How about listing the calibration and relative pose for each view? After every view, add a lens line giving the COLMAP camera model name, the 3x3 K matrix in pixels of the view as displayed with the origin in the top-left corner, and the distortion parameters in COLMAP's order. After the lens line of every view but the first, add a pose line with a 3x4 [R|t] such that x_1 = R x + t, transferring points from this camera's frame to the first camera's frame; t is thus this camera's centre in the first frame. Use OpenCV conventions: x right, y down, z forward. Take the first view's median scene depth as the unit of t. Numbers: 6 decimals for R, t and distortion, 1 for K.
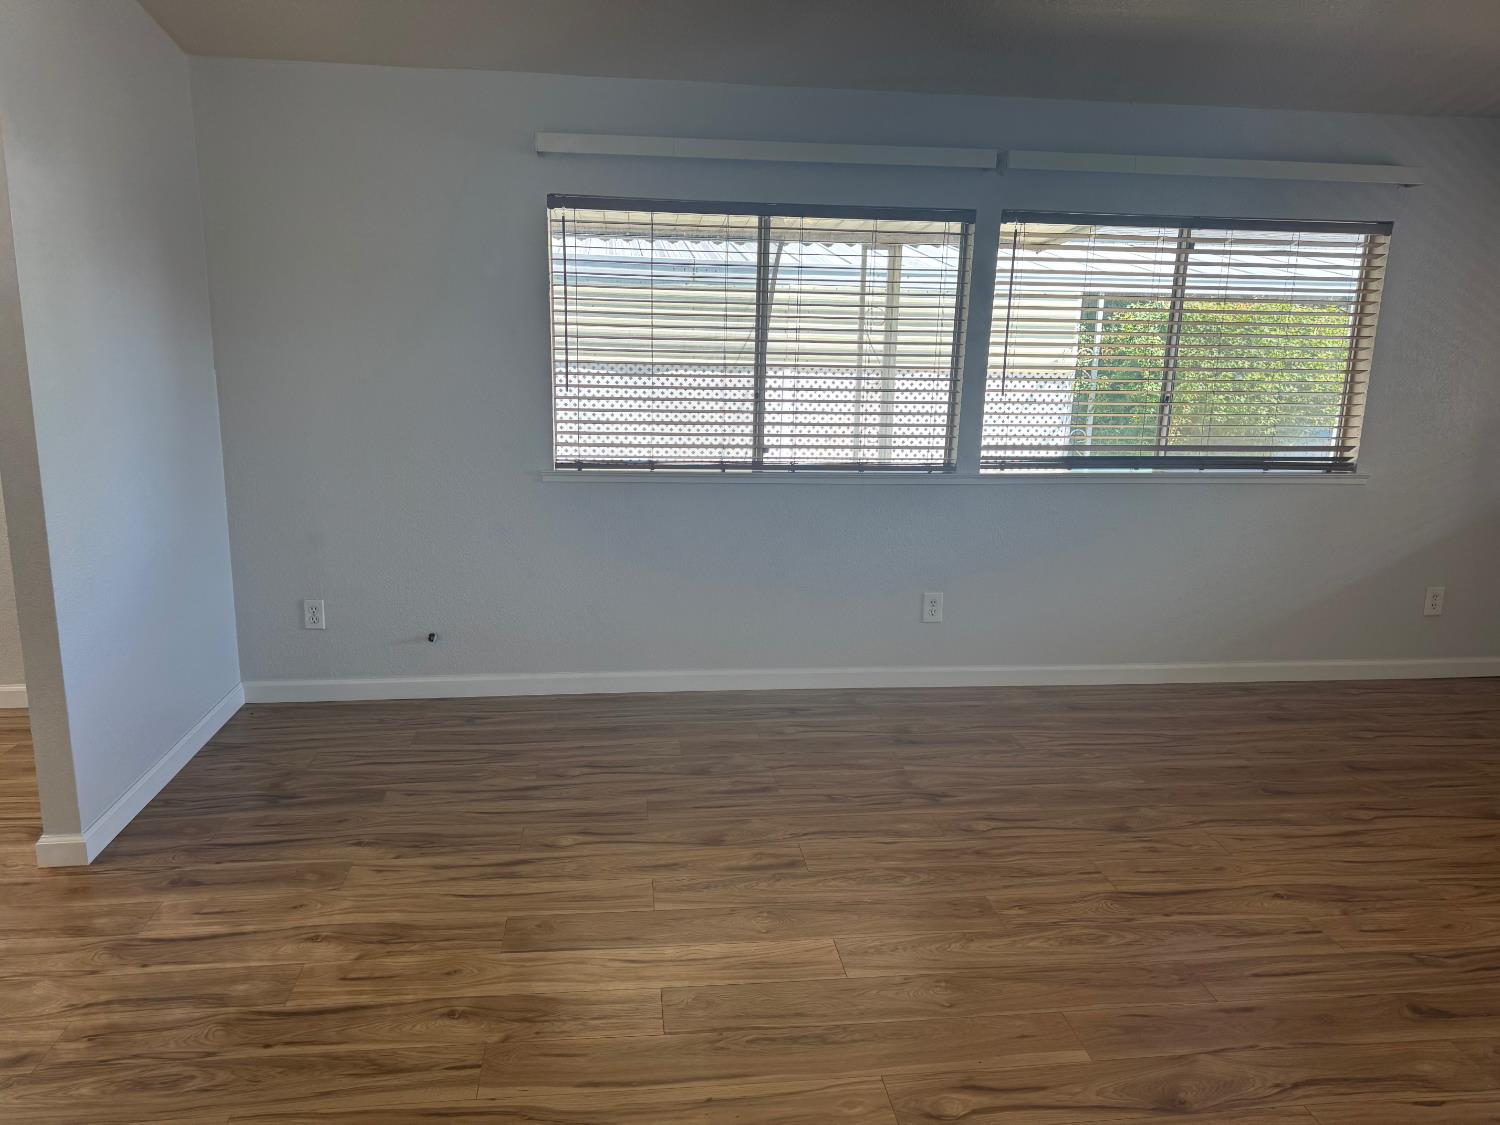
lens RADIAL K [[1043.3, 0, 744.2], [0, 1043.3, 568.7], [0, 0, 1]] dist [0.064333, -0.066480]
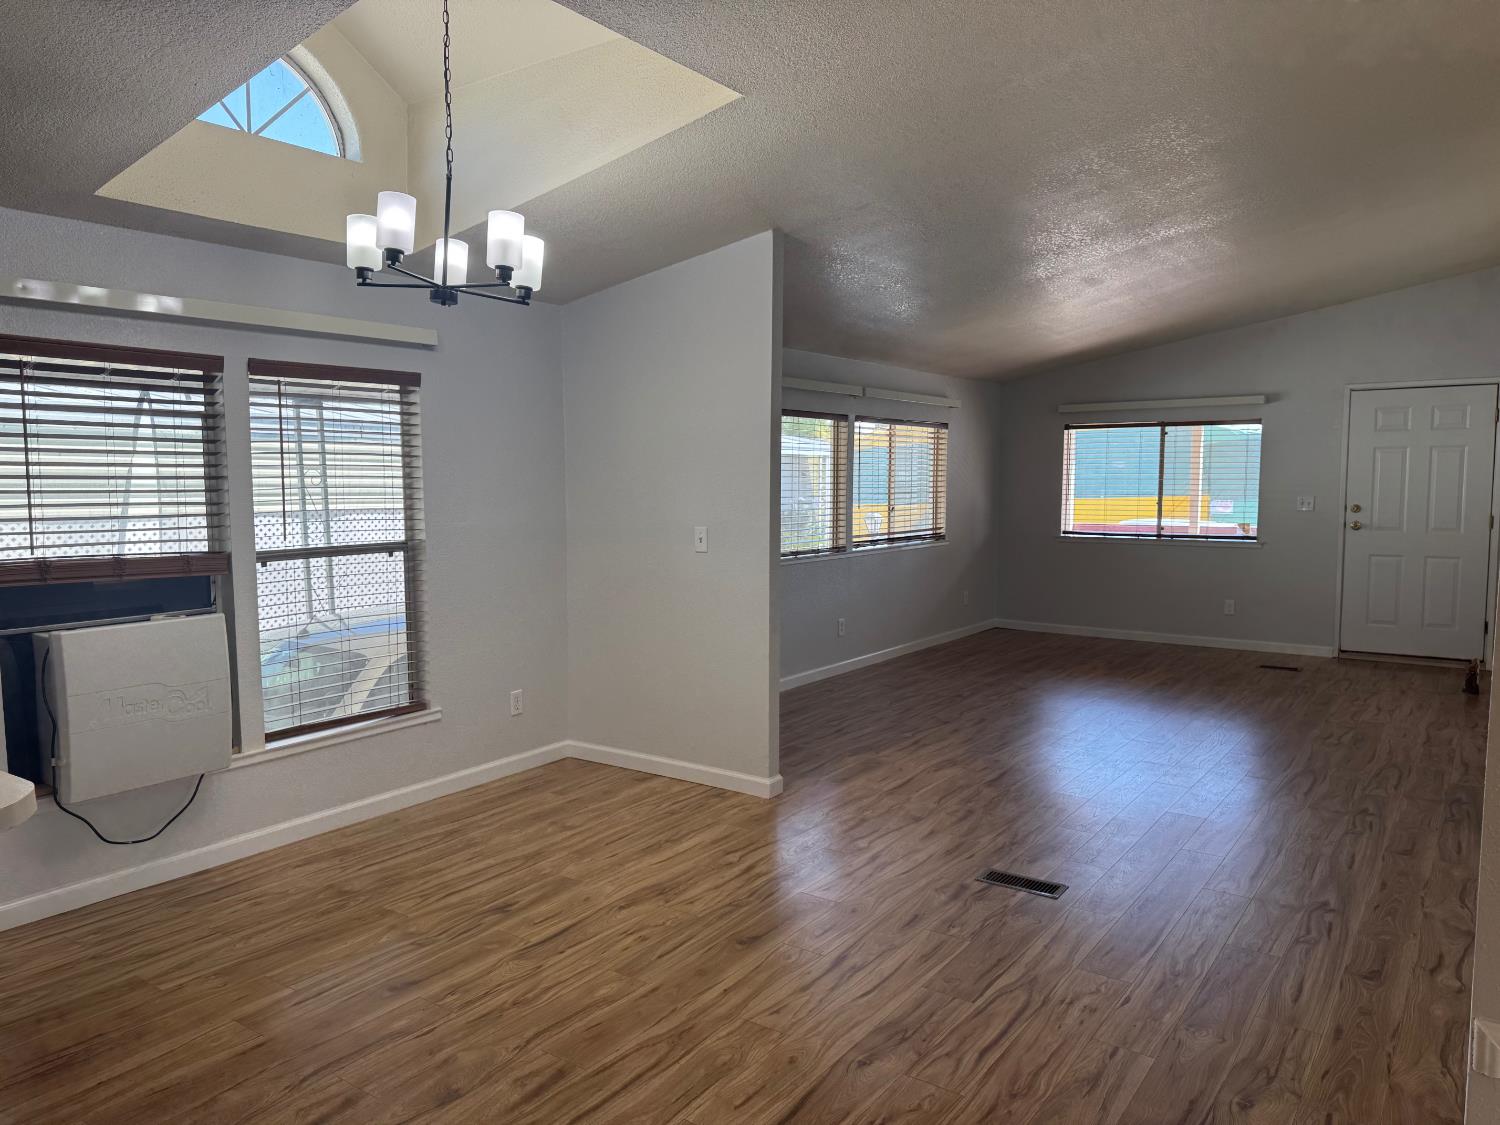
lens RADIAL K [[1043.3, 0, 742.4], [0, 1043.3, 561.1], [0, 0, 1]] dist [0.064333, -0.066480]
pose [[0.679450, -0.081584, 0.729172, -1.575069], [0.178381, 0.982349, -0.056306, -0.004750], [-0.711708, 0.168328, 0.682010, -0.147614]]
